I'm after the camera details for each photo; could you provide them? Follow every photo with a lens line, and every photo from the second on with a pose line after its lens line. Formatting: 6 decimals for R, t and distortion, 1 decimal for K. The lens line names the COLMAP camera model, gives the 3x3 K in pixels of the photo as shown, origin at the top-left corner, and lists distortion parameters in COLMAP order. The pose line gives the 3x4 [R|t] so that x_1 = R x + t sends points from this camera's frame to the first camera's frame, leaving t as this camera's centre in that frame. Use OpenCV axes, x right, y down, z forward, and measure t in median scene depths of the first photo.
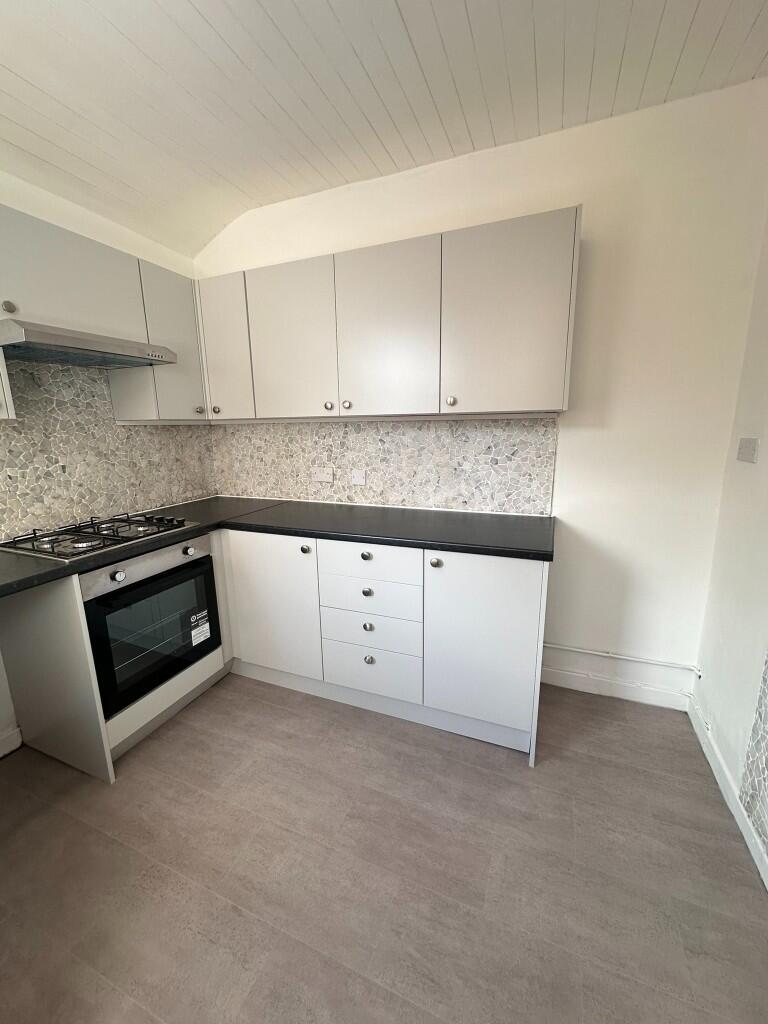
lens RADIAL K [[407.3, 0, 384.0], [0, 407.3, 512.0], [0, 0, 1]] dist [-0.001882, 0.000944]
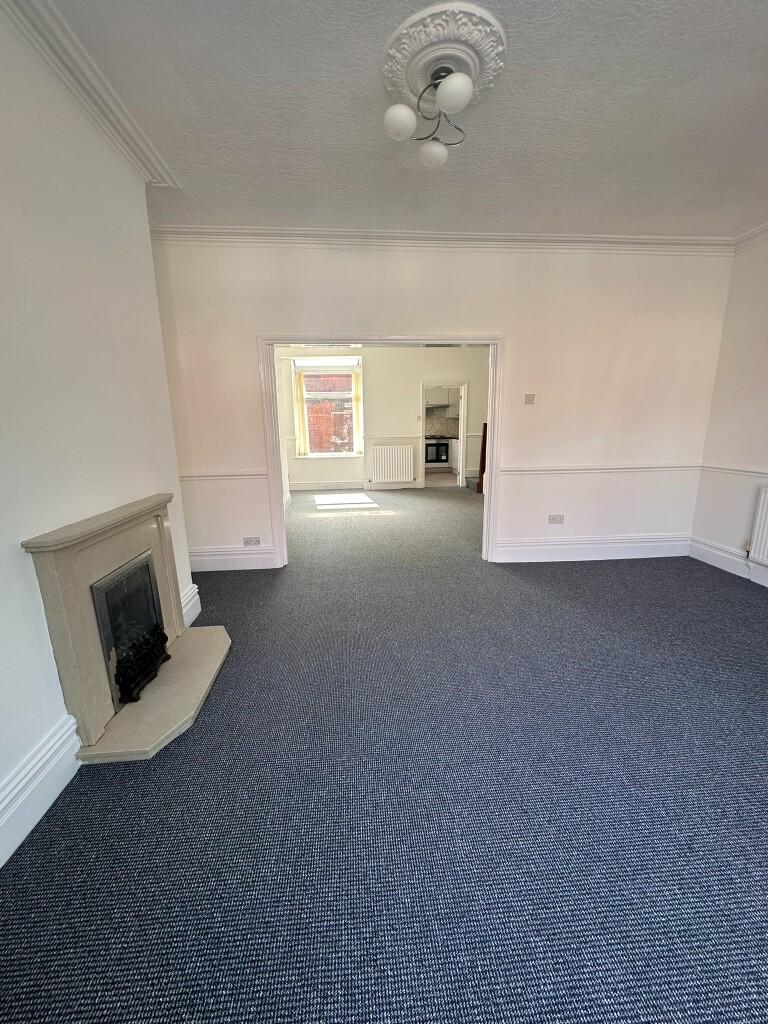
lens RADIAL K [[407.3, 0, 384.0], [0, 407.3, 512.0], [0, 0, 1]] dist [-0.001882, 0.000944]
pose [[0.454426, 0.197112, -0.868703, 3.835845], [-0.180074, 0.975404, 0.127124, 0.440393], [0.872394, 0.098662, 0.478743, -2.097581]]
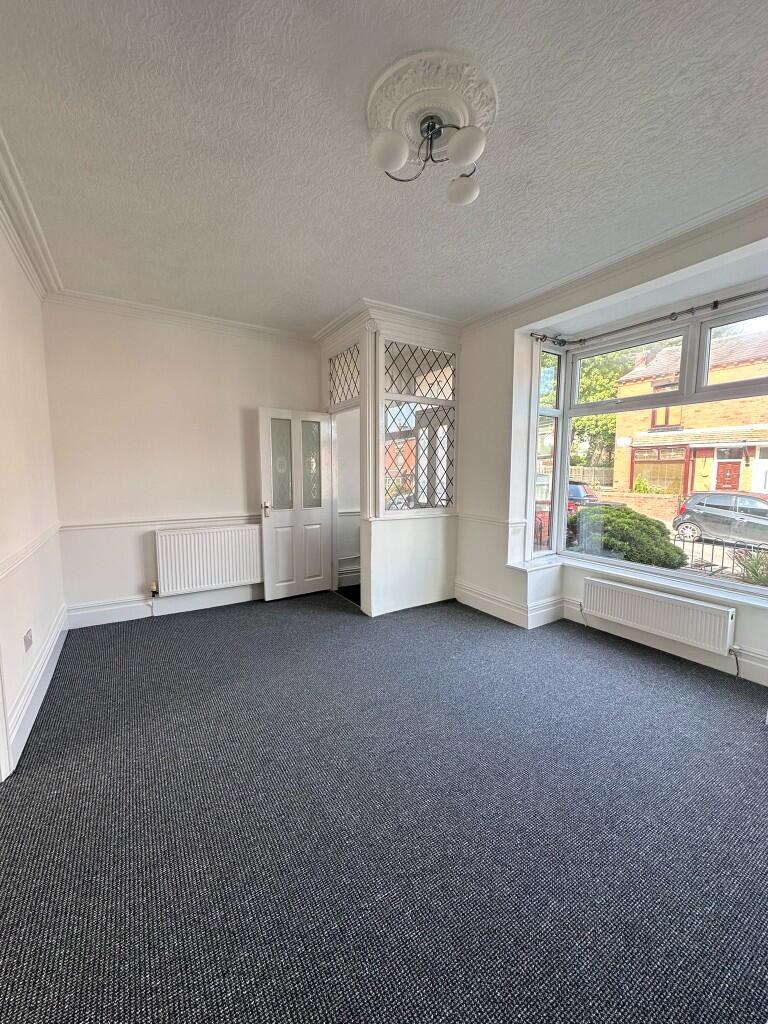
lens RADIAL K [[407.3, 0, 384.0], [0, 407.3, 512.0], [0, 0, 1]] dist [-0.001882, 0.000944]
pose [[0.585804, -0.065304, 0.807817, 2.294882], [0.158522, 0.986728, -0.035188, 0.417052], [-0.794798, 0.148671, 0.588381, -1.969727]]
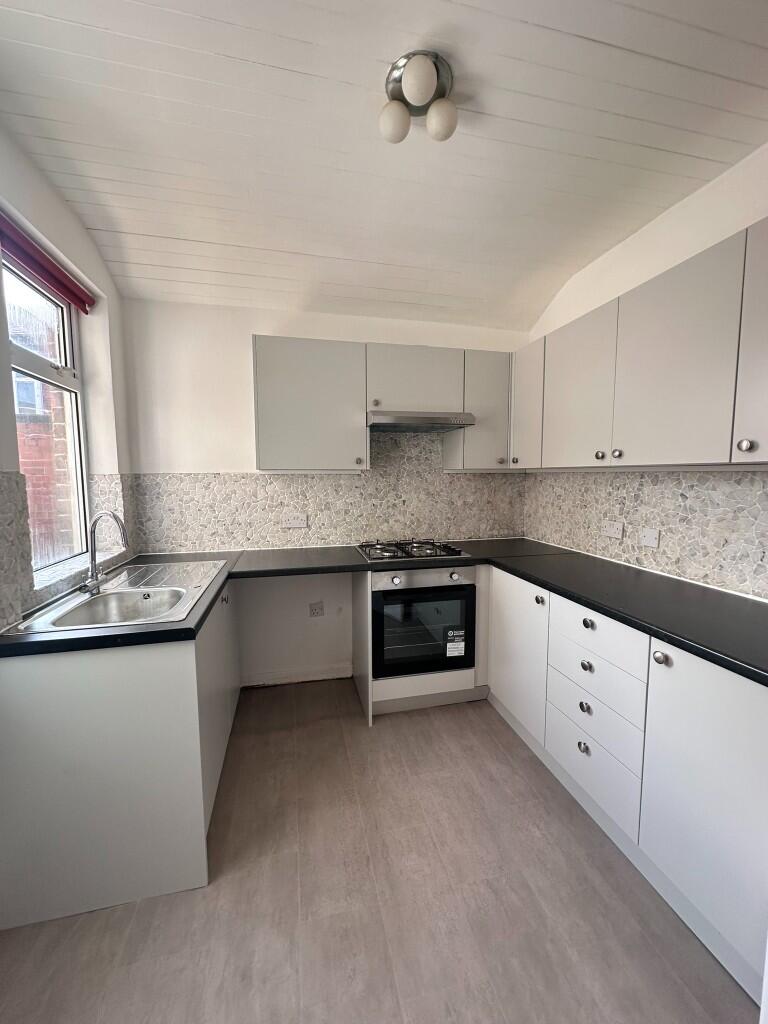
lens RADIAL K [[407.3, 0, 384.0], [0, 407.3, 512.0], [0, 0, 1]] dist [-0.001882, 0.000944]
pose [[0.580834, 0.087829, -0.809270, 0.331157], [-0.174845, 0.984419, -0.018654, -0.029833], [0.795023, 0.152332, 0.587141, 0.085499]]
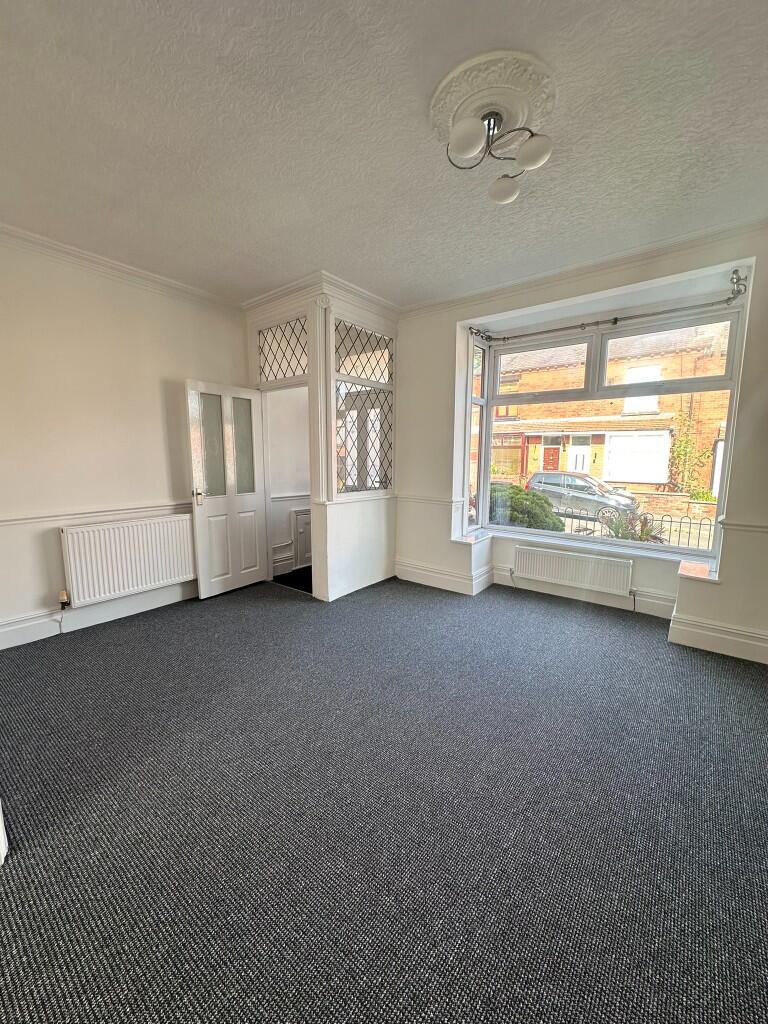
lens RADIAL K [[407.3, 0, 384.0], [0, 407.3, 512.0], [0, 0, 1]] dist [-0.001882, 0.000944]
pose [[0.274315, -0.117025, 0.954493, 2.098236], [0.191876, 0.979270, 0.064919, 0.348190], [-0.942303, 0.165336, 0.291082, -1.601776]]
